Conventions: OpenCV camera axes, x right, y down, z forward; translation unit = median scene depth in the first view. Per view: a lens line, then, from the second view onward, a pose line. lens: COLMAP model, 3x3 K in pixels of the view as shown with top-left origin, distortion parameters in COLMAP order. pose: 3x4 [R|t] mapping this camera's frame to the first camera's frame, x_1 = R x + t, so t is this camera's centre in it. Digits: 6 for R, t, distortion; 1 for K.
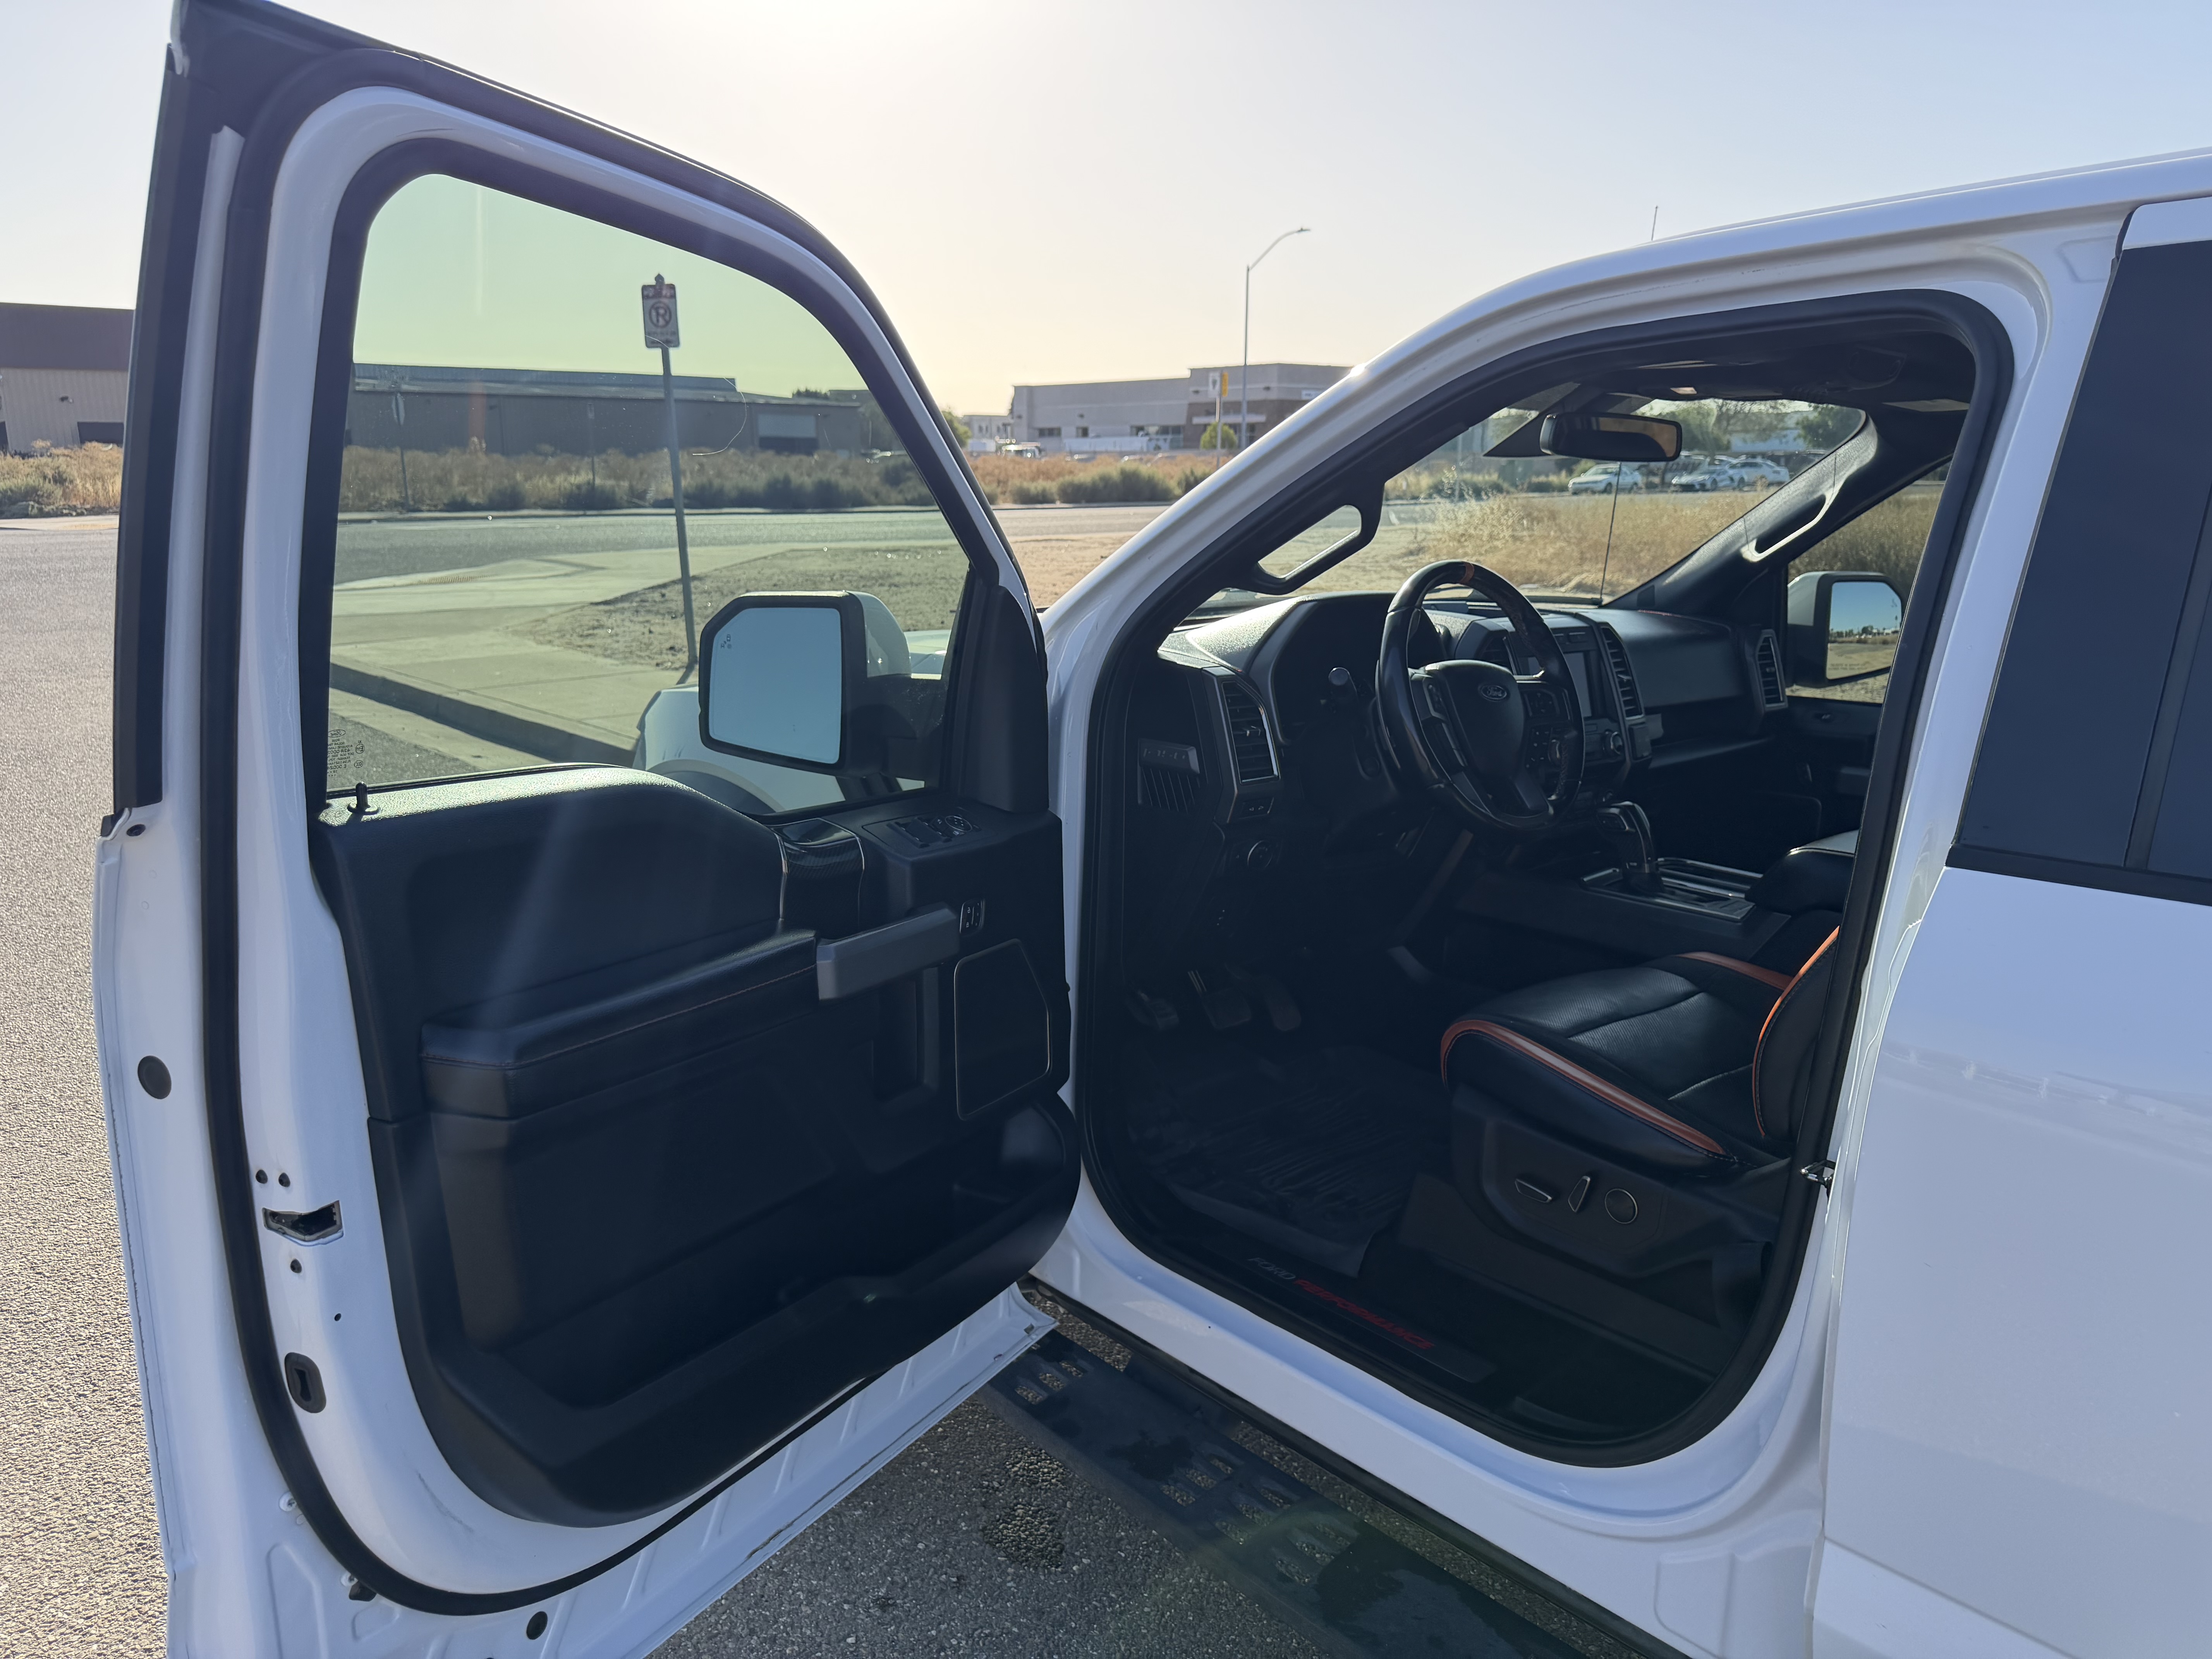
lens RADIAL K [[1558.5, 0, 1105.7], [0, 1558.5, 864.0], [0, 0, 1]] dist [0.025034, -0.062601]
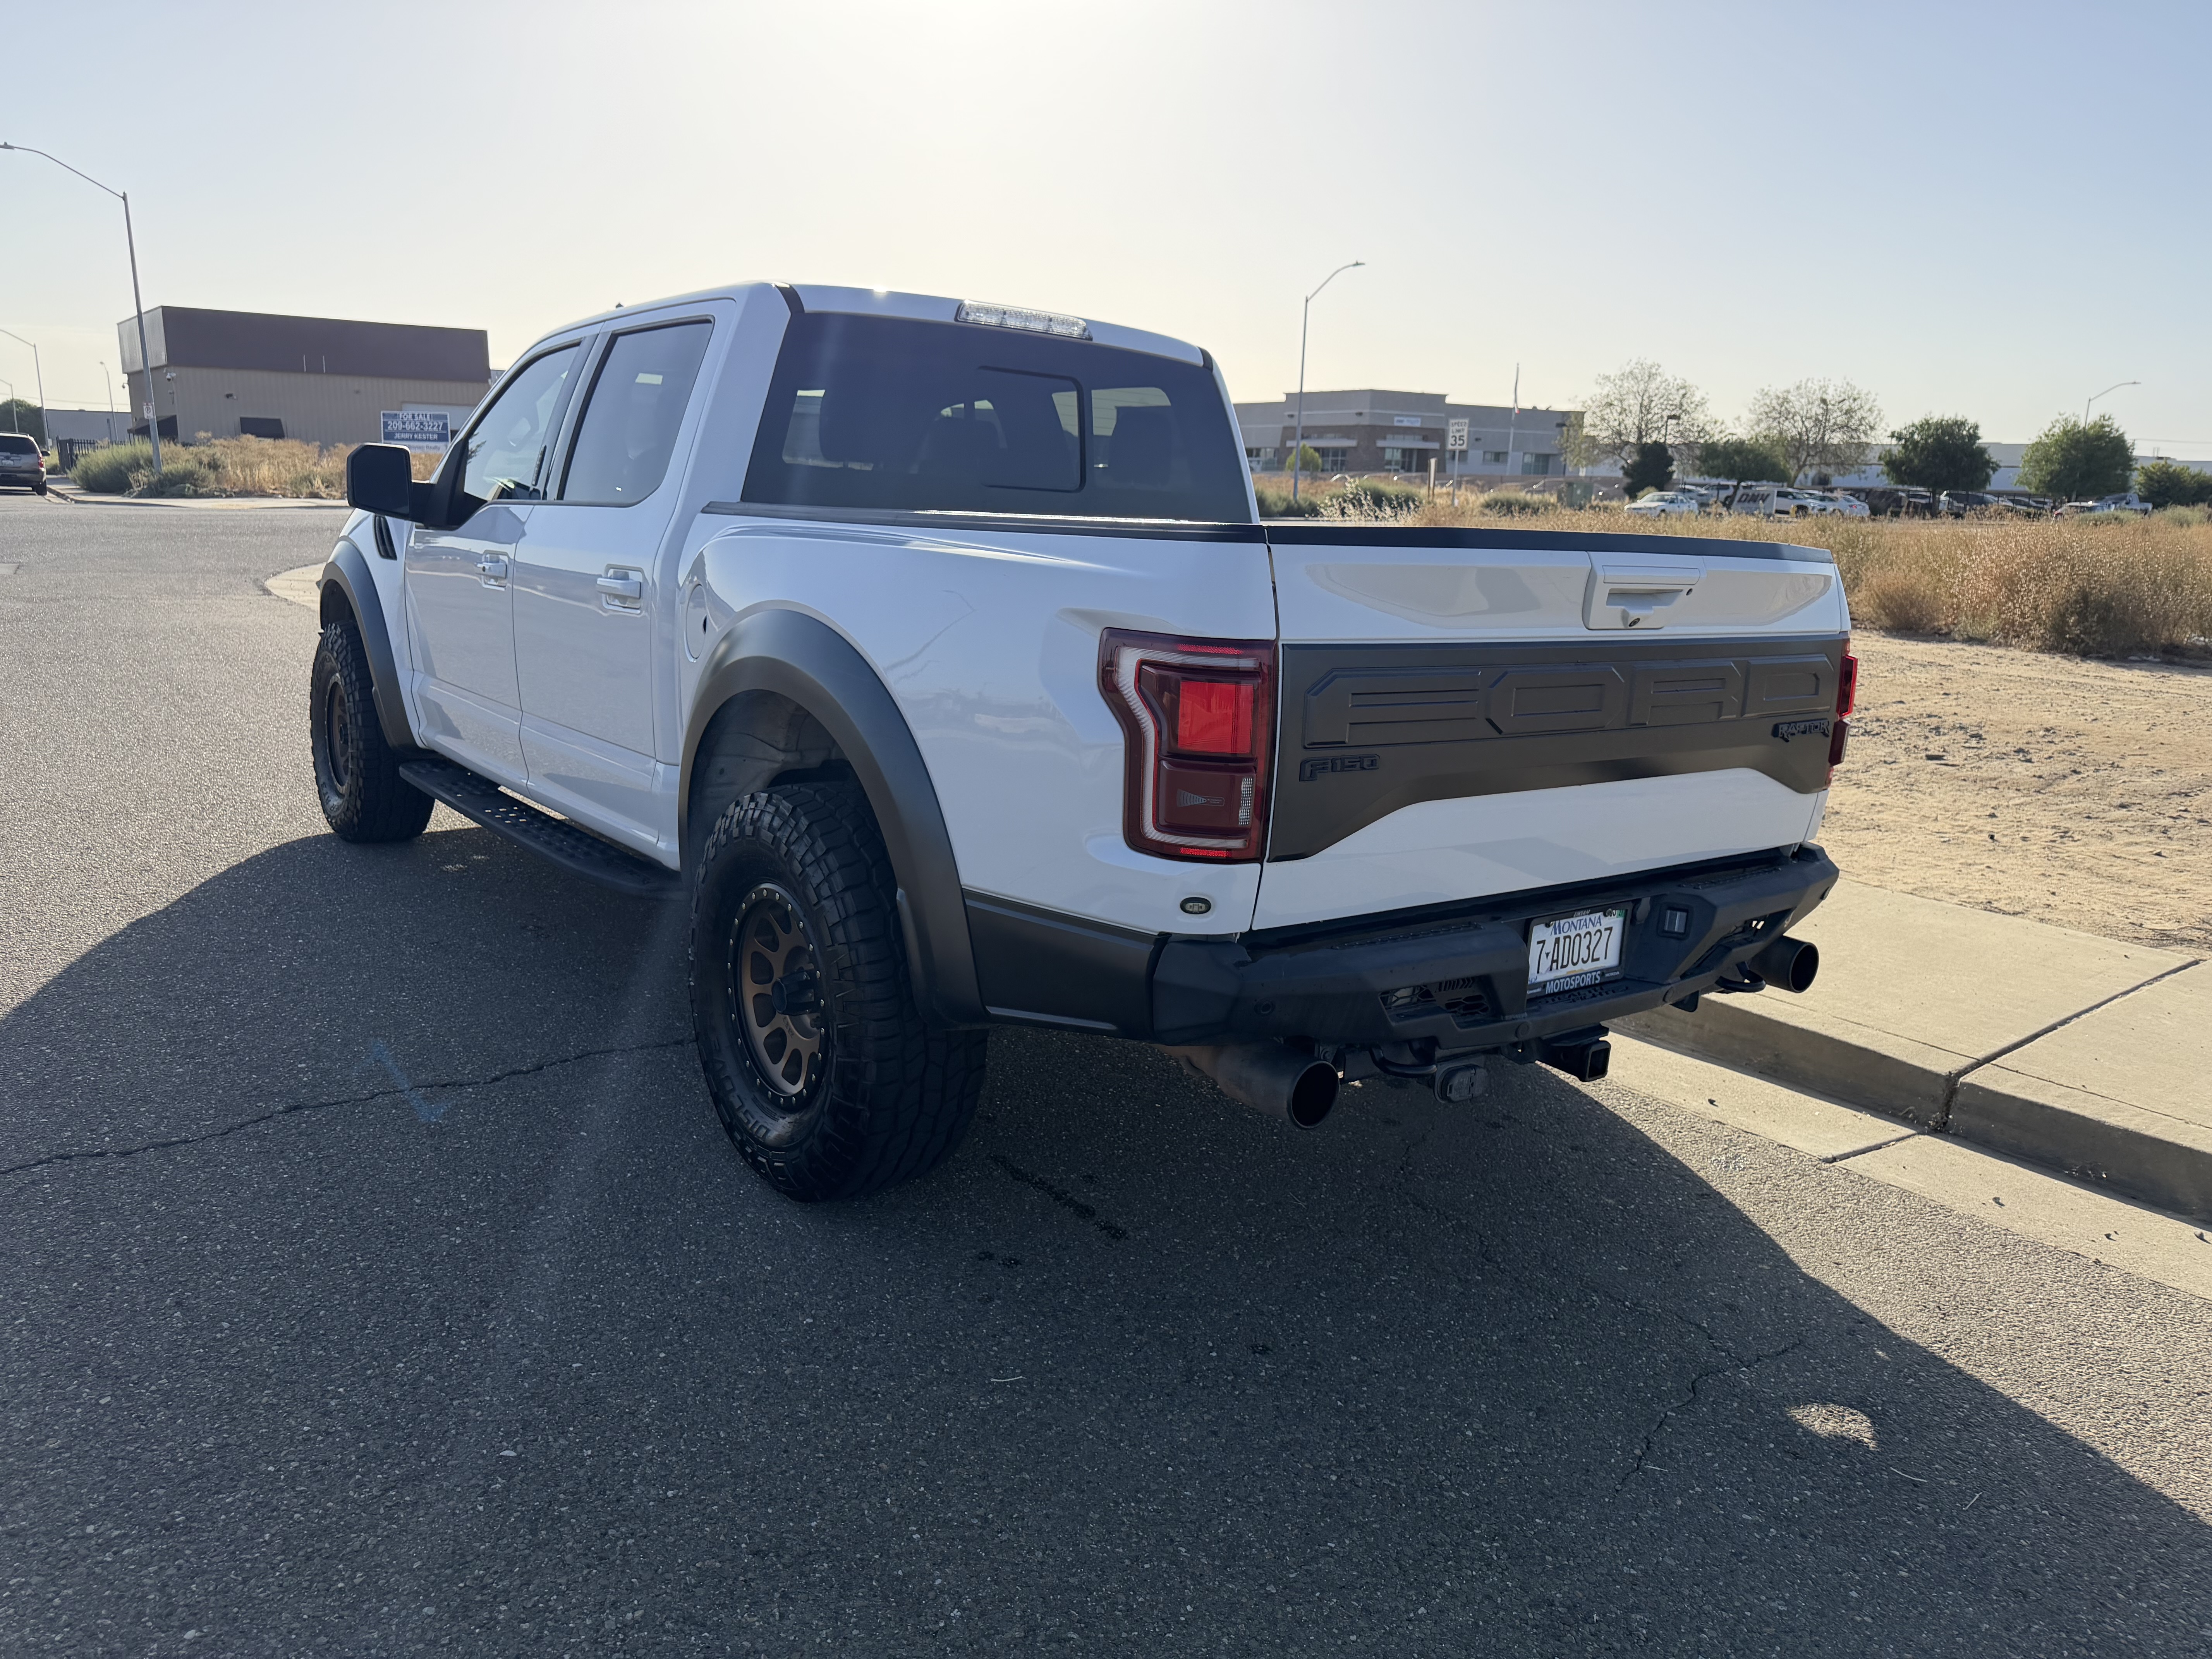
lens RADIAL K [[1570.1, 0, 1115.1], [0, 1570.1, 832.7], [0, 0, 1]] dist [0.023170, -0.032345]
pose [[0.996274, 0.040748, -0.076014, 0.065842], [-0.043324, 0.998531, -0.032553, 0.023751], [0.074576, 0.035725, 0.996575, -0.071853]]
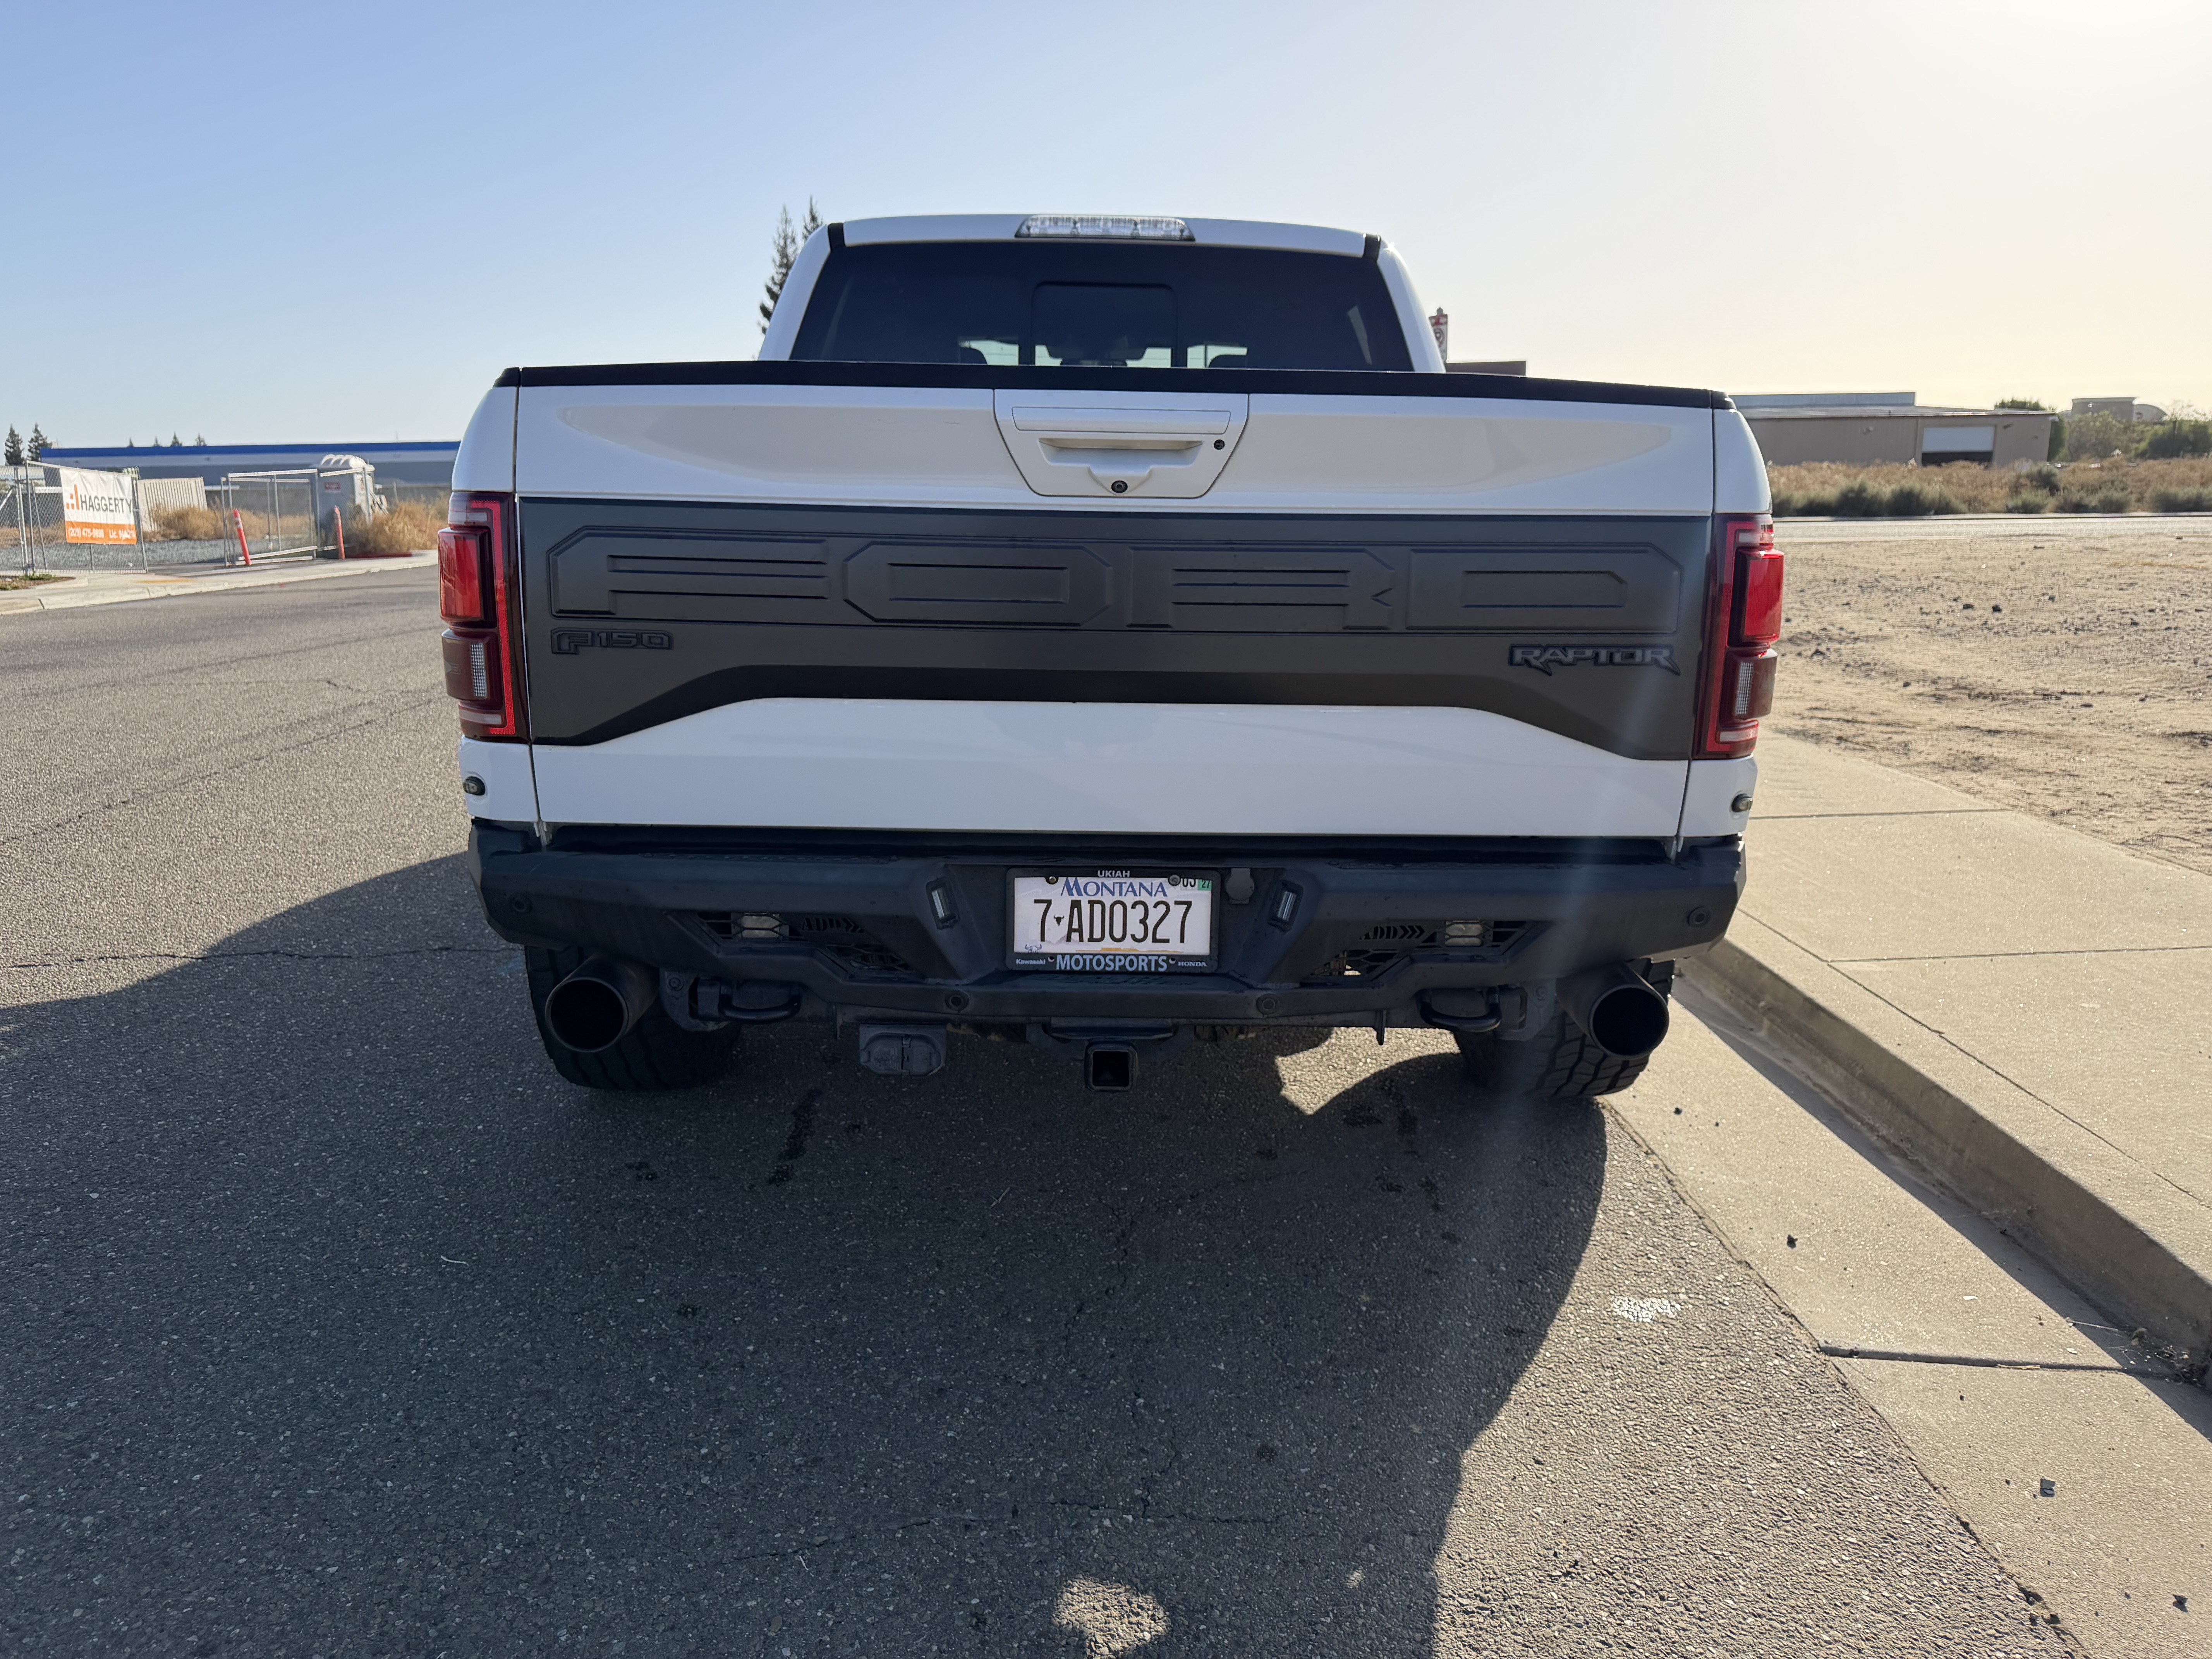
lens RADIAL K [[1572.6, 0, 1107.3], [0, 1572.6, 828.8], [0, 0, 1]] dist [0.018508, -0.027438]
pose [[0.744497, 0.118898, -0.656954, 0.118105], [-0.146322, 0.989149, 0.013199, 0.021926], [0.651394, 0.086300, 0.753815, -0.039603]]
